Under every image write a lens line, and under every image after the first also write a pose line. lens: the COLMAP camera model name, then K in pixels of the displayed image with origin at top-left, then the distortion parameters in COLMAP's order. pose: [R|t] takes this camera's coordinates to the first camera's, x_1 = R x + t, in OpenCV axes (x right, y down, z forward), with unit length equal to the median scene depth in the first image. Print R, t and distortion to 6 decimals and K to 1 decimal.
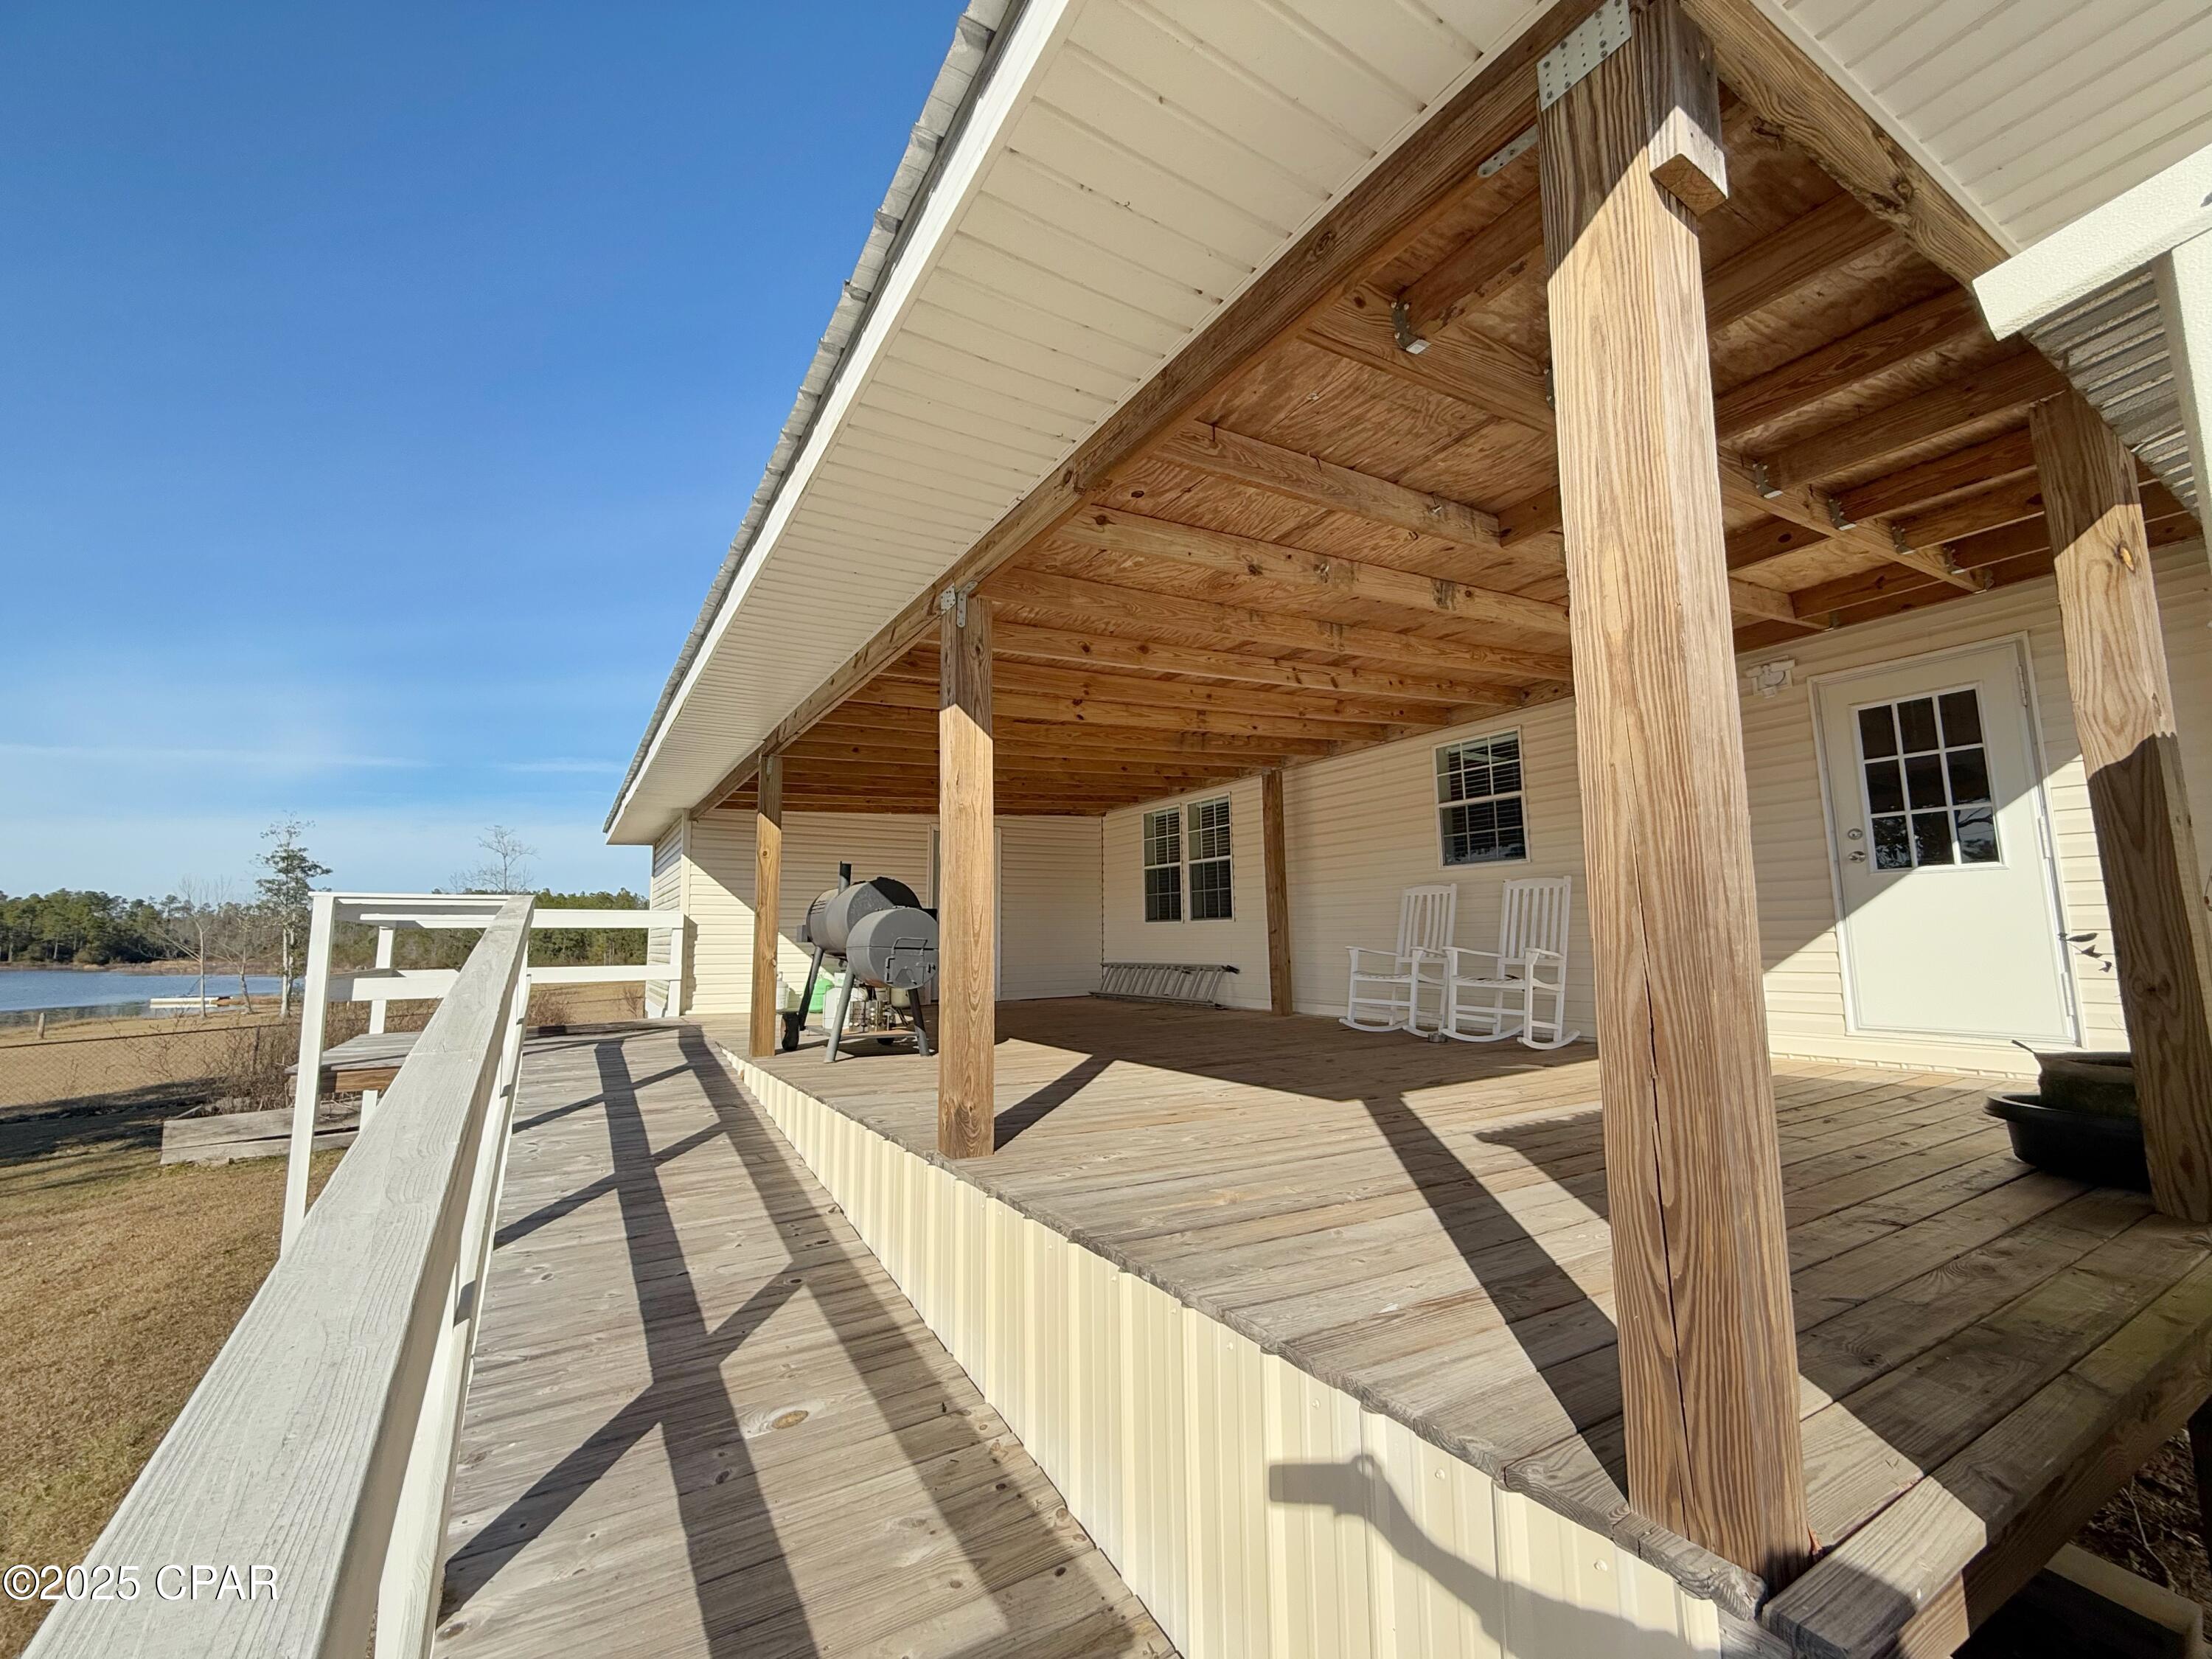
lens RADIAL K [[878.8, 0, 1109.0], [0, 878.8, 834.0], [0, 0, 1]] dist [-0.001047, 0.000086]
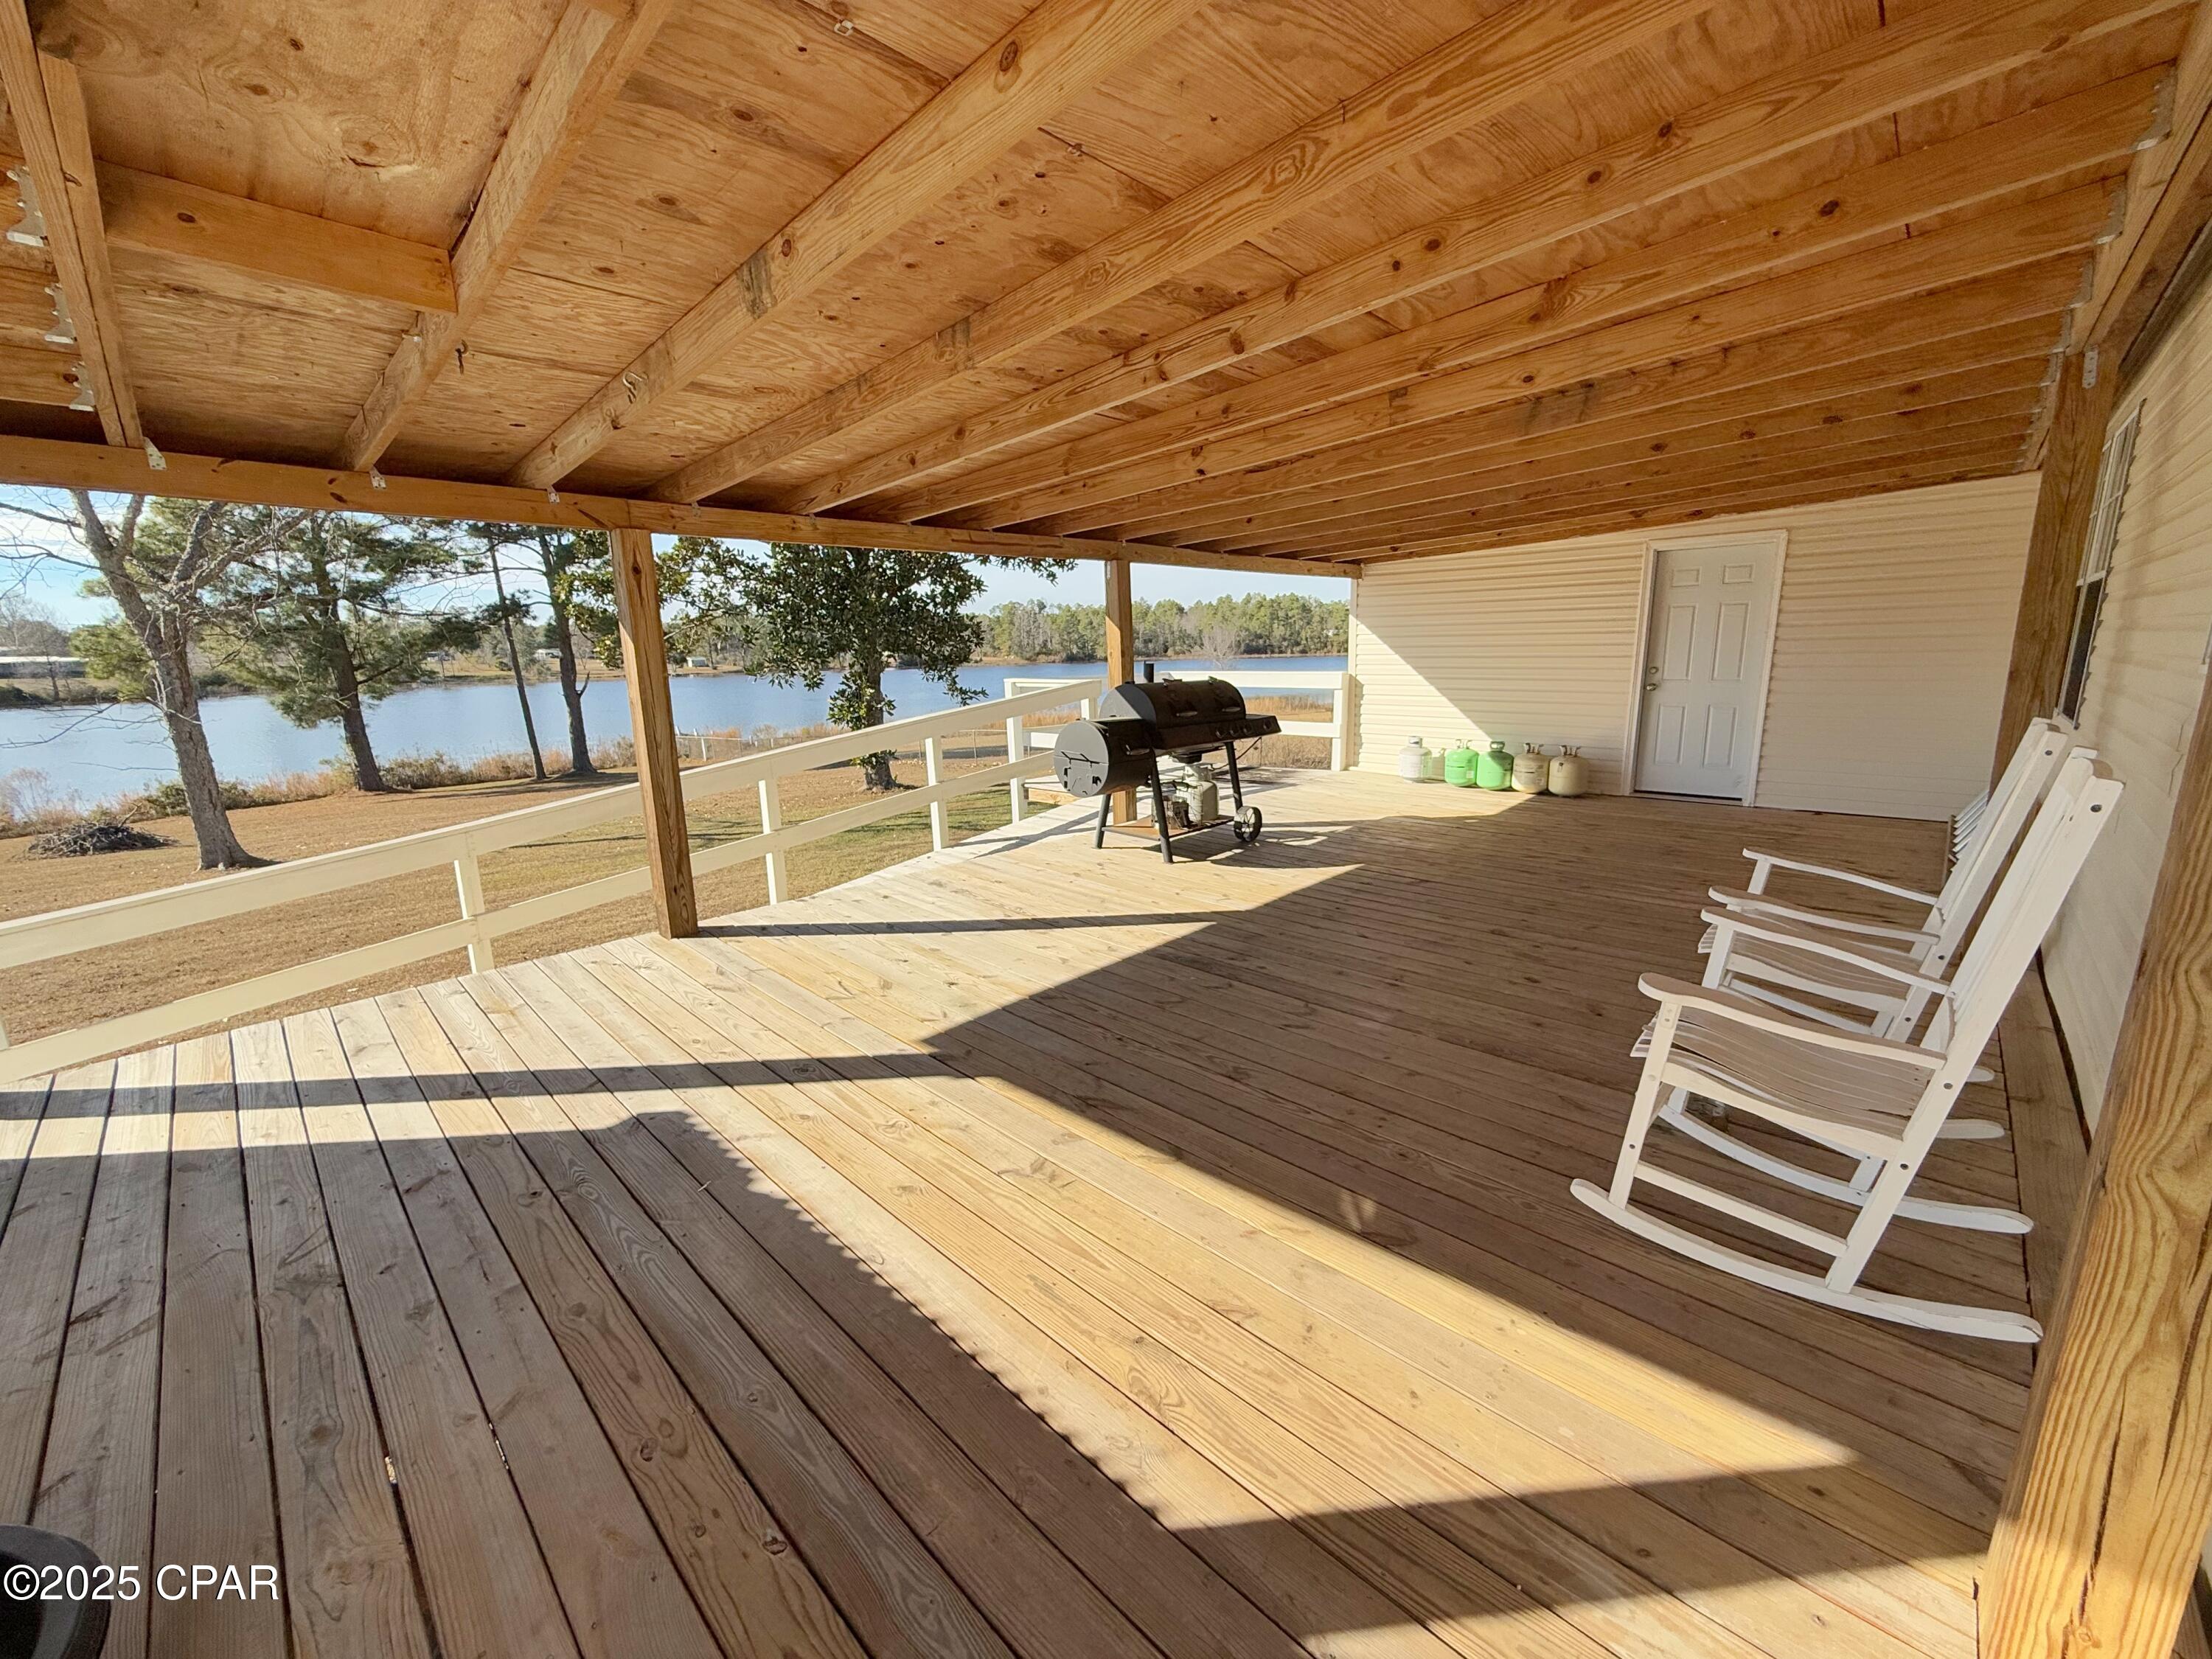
lens RADIAL K [[878.8, 0, 1101.7], [0, 878.8, 827.4], [0, 0, 1]] dist [-0.001047, 0.000086]
pose [[0.259053, 0.198255, -0.945297, 0.746502], [0.135984, 0.961472, 0.238913, -0.035725], [0.956243, -0.190436, 0.222113, 0.743838]]
